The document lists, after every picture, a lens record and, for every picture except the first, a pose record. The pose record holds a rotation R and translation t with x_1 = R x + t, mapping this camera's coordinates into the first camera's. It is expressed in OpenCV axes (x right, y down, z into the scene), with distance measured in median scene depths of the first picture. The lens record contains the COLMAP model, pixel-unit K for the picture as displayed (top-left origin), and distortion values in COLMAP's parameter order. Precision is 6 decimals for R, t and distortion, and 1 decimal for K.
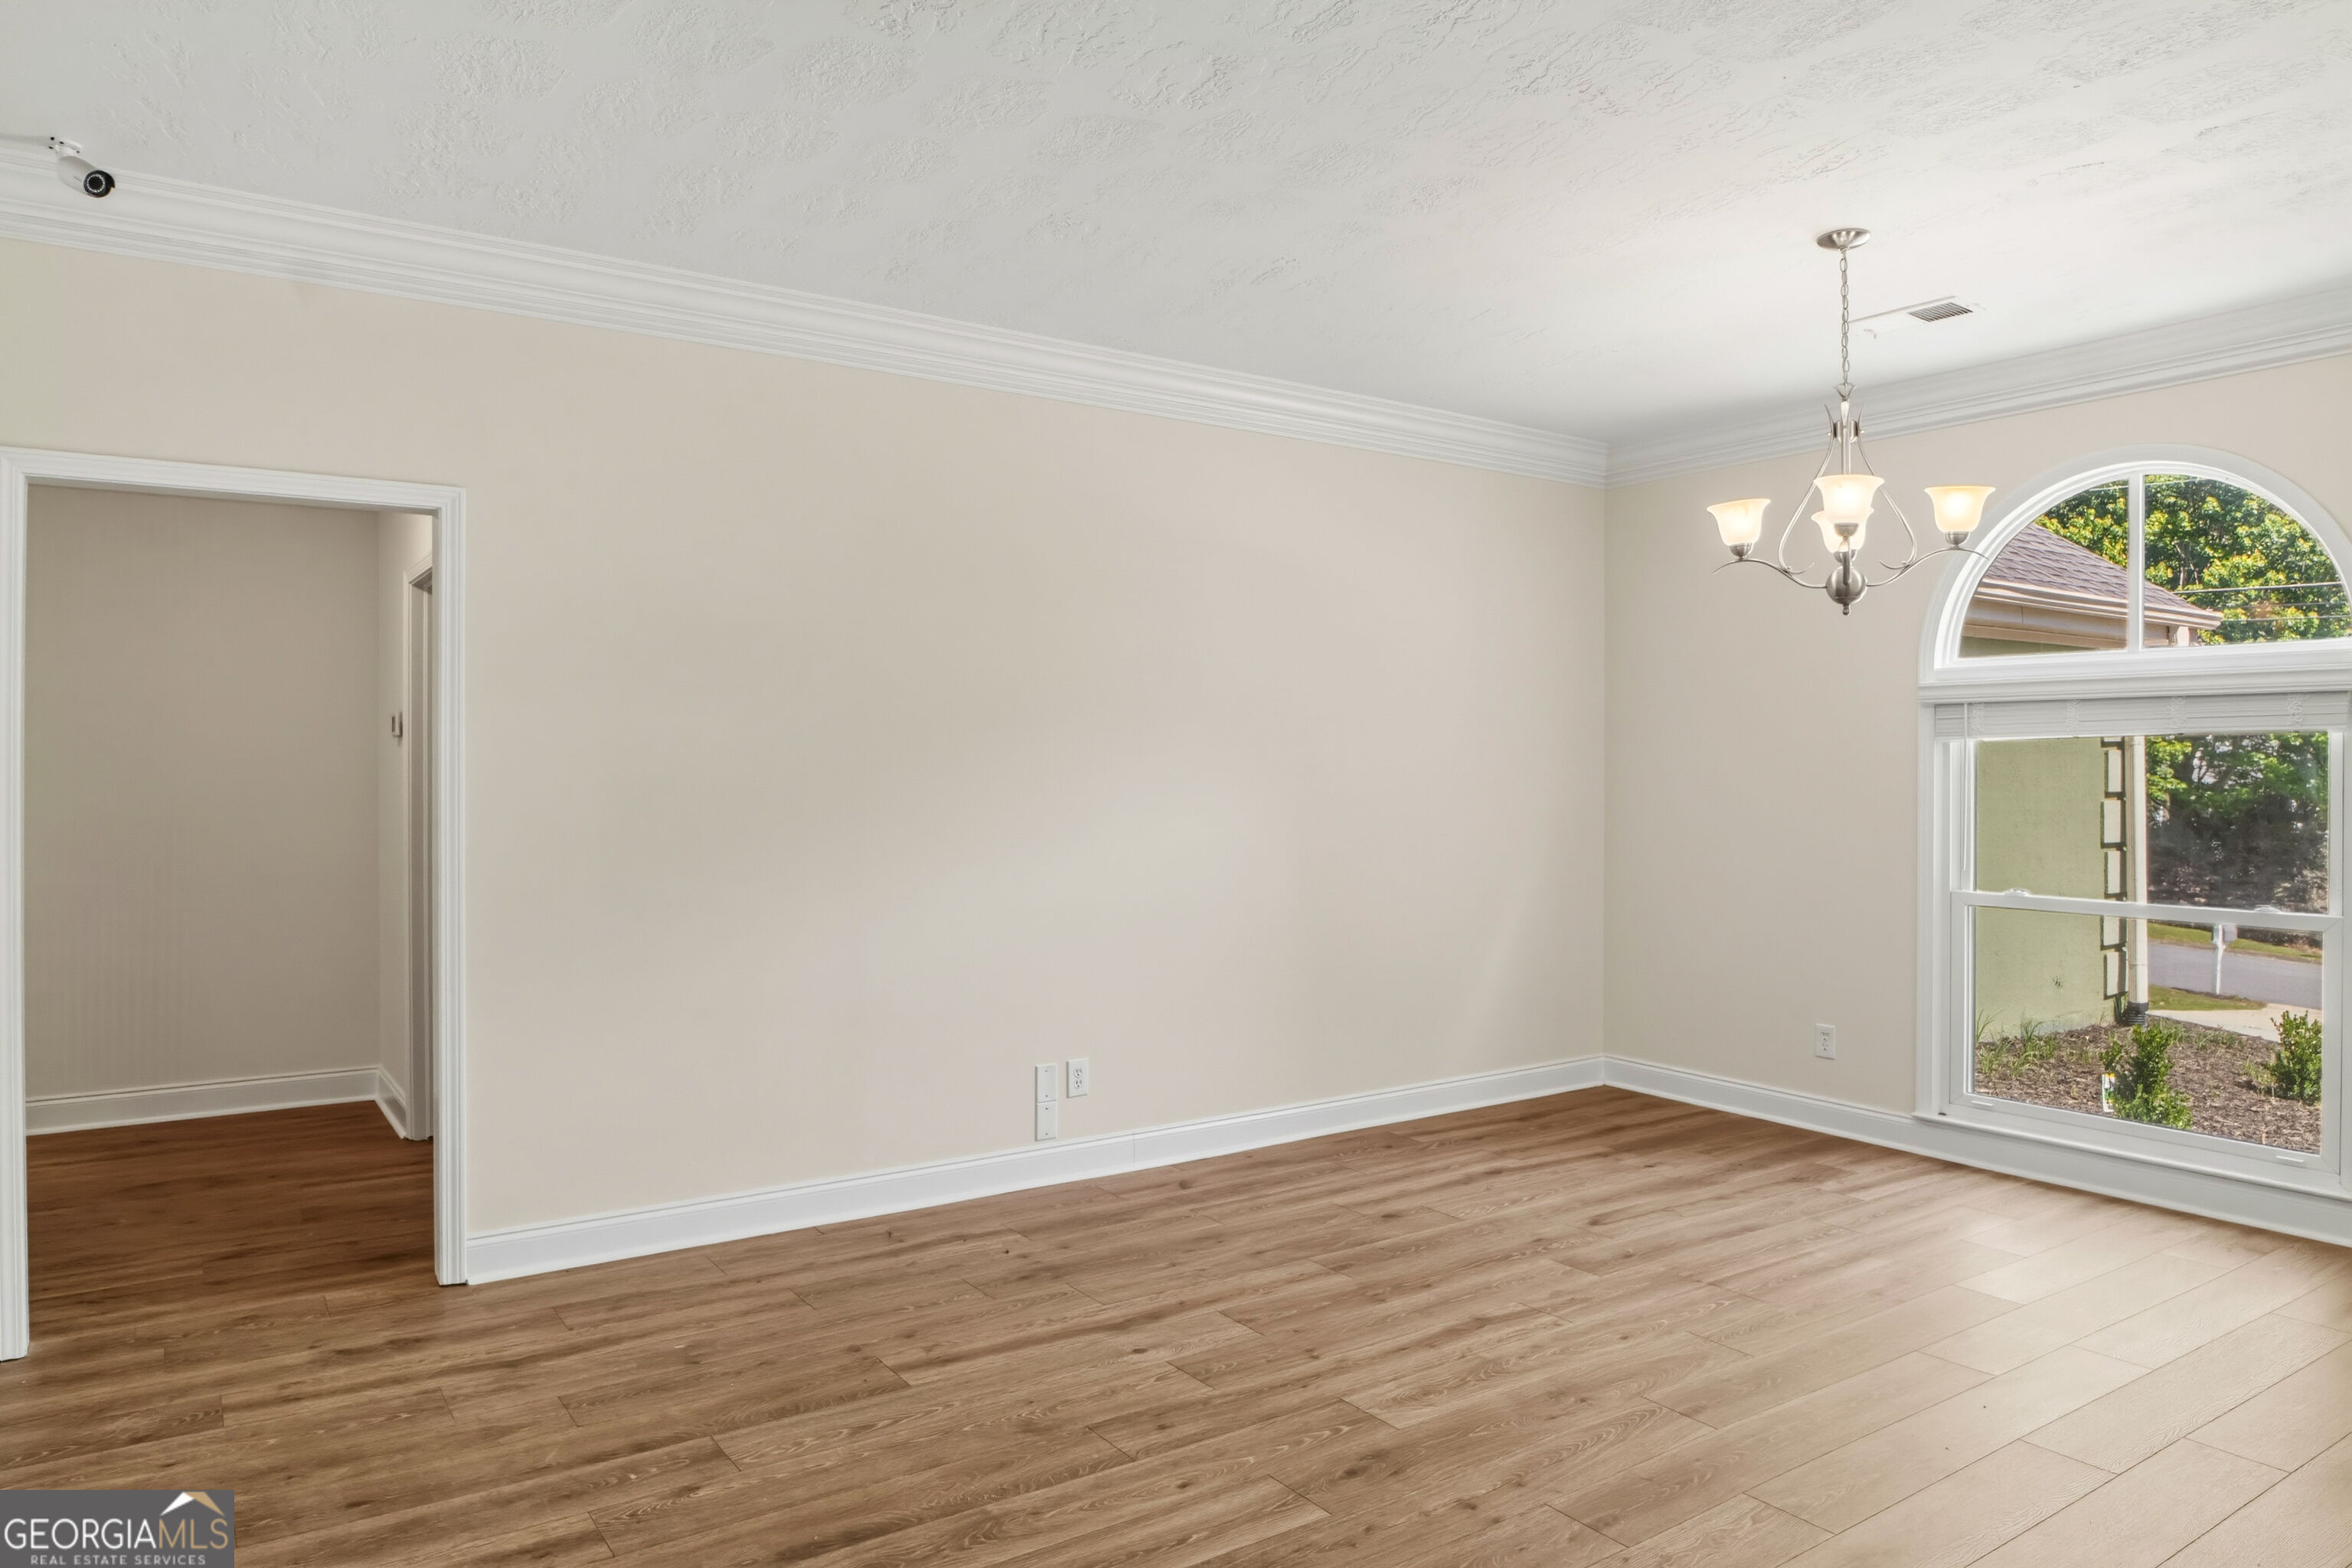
lens RADIAL K [[1488.5, 0, 1172.6], [0, 1488.5, 775.2], [0, 0, 1]] dist [-0.034416, 0.005054]
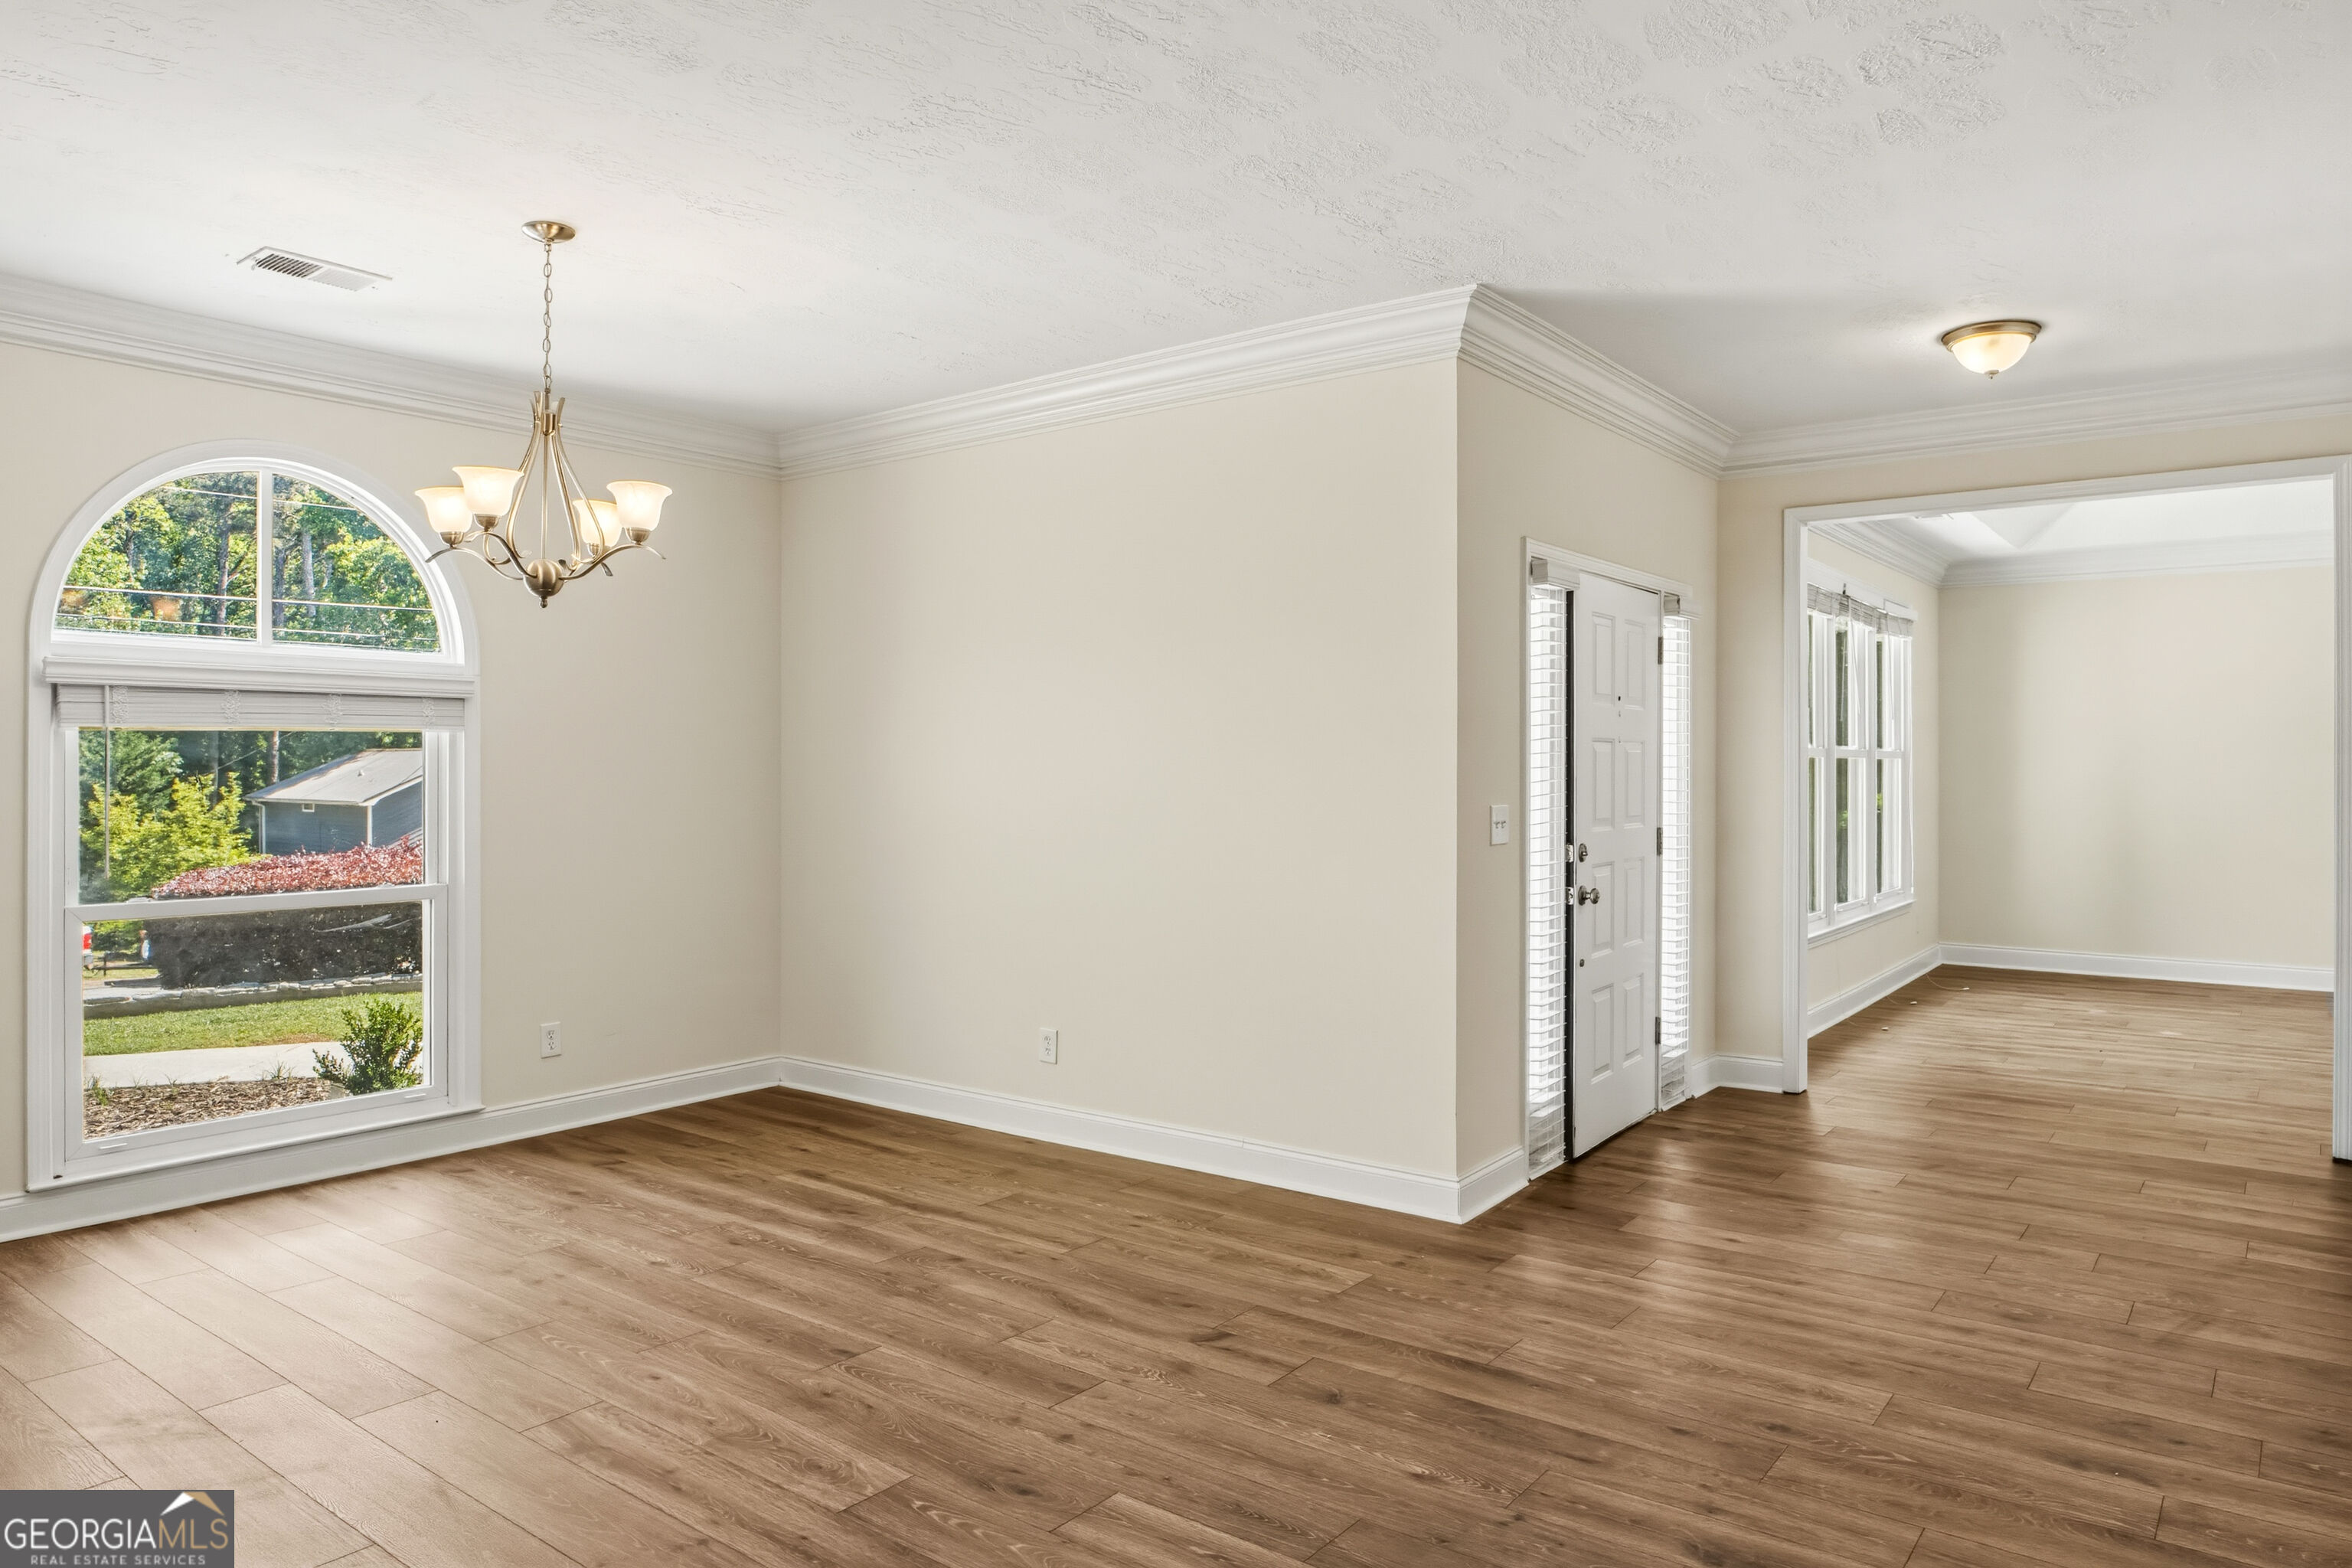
lens RADIAL K [[1476.1, 0, 1168.7], [0, 1476.1, 788.8], [0, 0, 1]] dist [-0.042037, 0.002257]
pose [[-0.305164, -0.016667, 0.952154, -0.679494], [-0.002558, 0.999858, 0.016683, -0.006175], [-0.952296, 0.002655, -0.305164, 0.999133]]
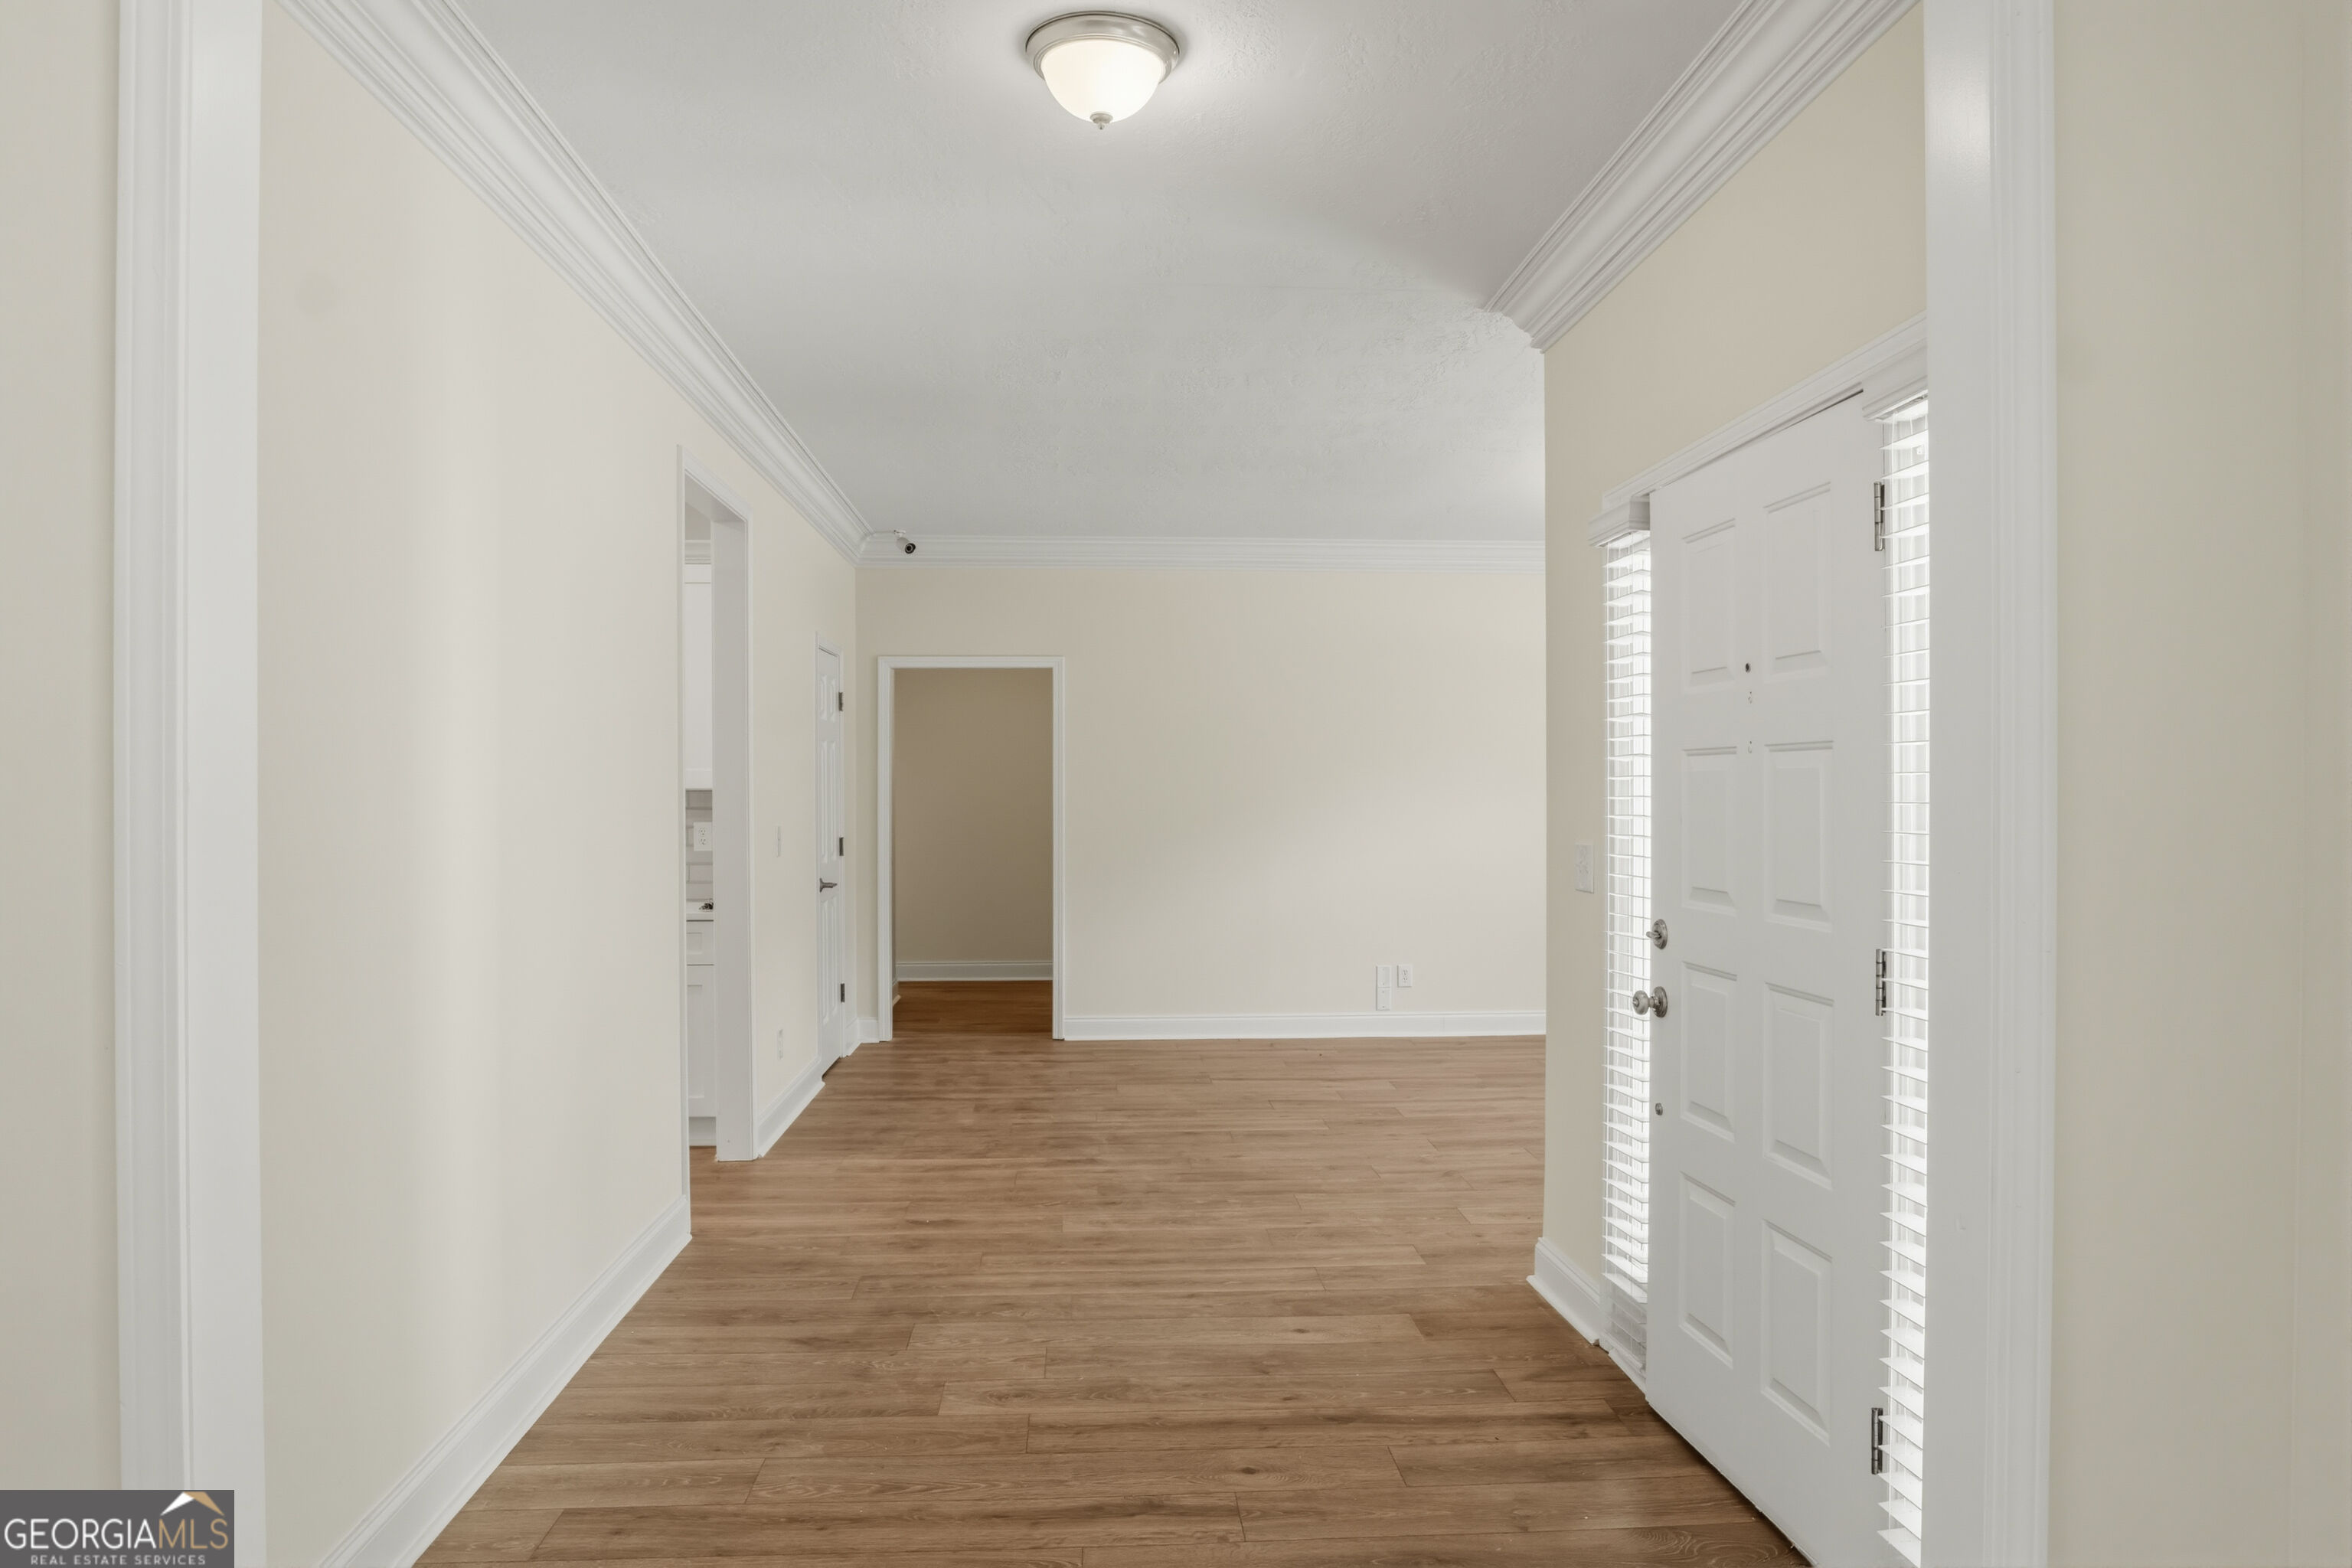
lens RADIAL K [[1510.5, 0, 1153.2], [0, 1510.5, 789.3], [0, 0, 1]] dist [-0.024094, 0.002006]
pose [[0.851565, -0.002356, -0.524244, 0.841397], [0.003739, 0.999992, 0.001579, -0.012269], [0.524236, -0.003305, 0.851566, -0.842580]]
